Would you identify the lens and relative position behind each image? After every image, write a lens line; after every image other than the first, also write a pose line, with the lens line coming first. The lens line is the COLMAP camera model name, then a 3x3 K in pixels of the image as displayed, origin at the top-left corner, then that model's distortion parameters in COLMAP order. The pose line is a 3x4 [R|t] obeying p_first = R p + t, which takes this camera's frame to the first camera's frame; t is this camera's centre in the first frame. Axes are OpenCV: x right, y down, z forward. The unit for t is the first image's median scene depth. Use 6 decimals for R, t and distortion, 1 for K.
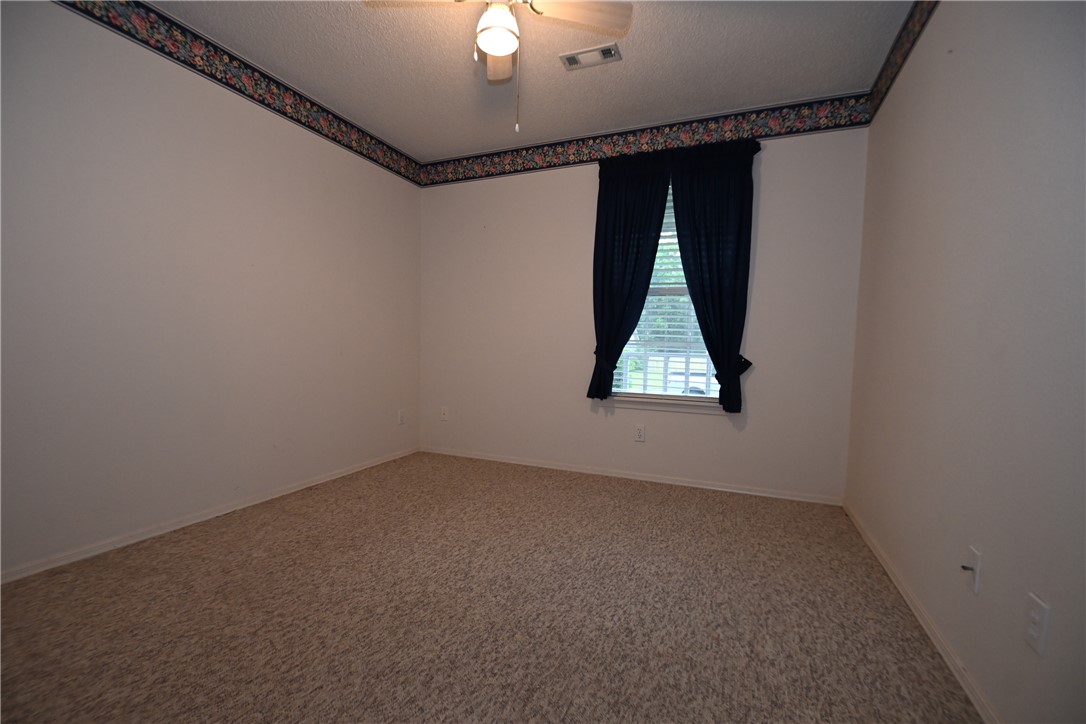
lens RADIAL K [[476.3, 0, 527.3], [0, 476.3, 377.2], [0, 0, 1]] dist [0.000033, -0.000421]
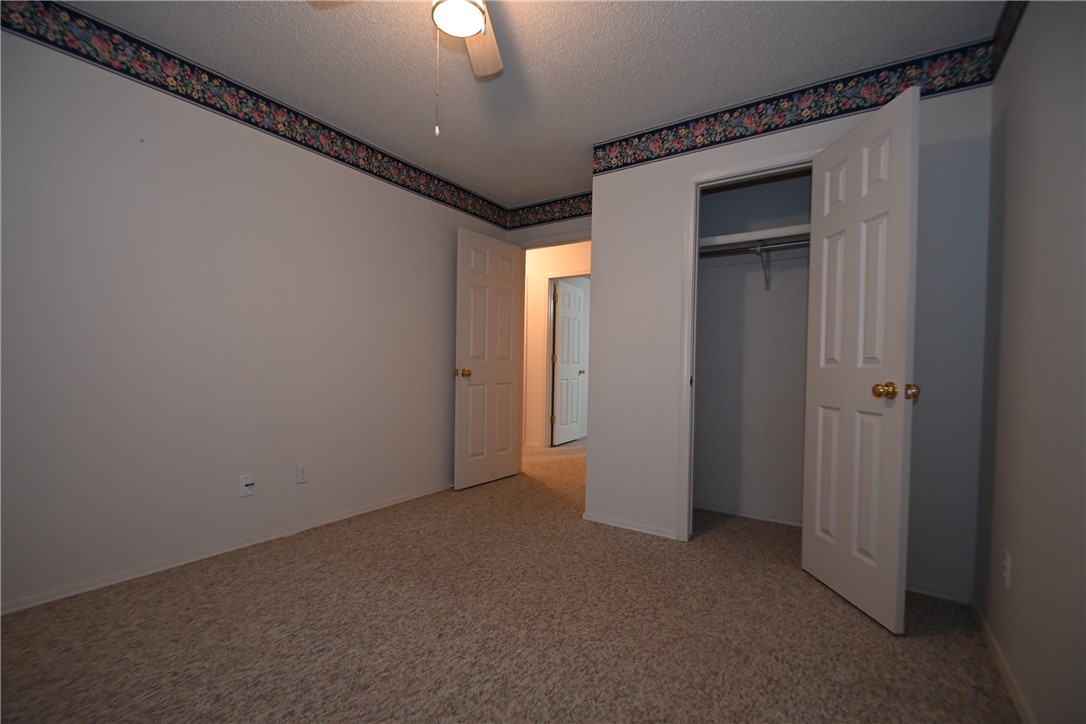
lens RADIAL K [[476.3, 0, 527.3], [0, 476.3, 377.2], [0, 0, 1]] dist [0.000033, -0.000421]
pose [[-0.981496, -0.042748, 0.186650, -0.376287], [-0.026083, 0.995524, 0.090843, -0.171405], [-0.189698, 0.084294, -0.978217, 1.935530]]
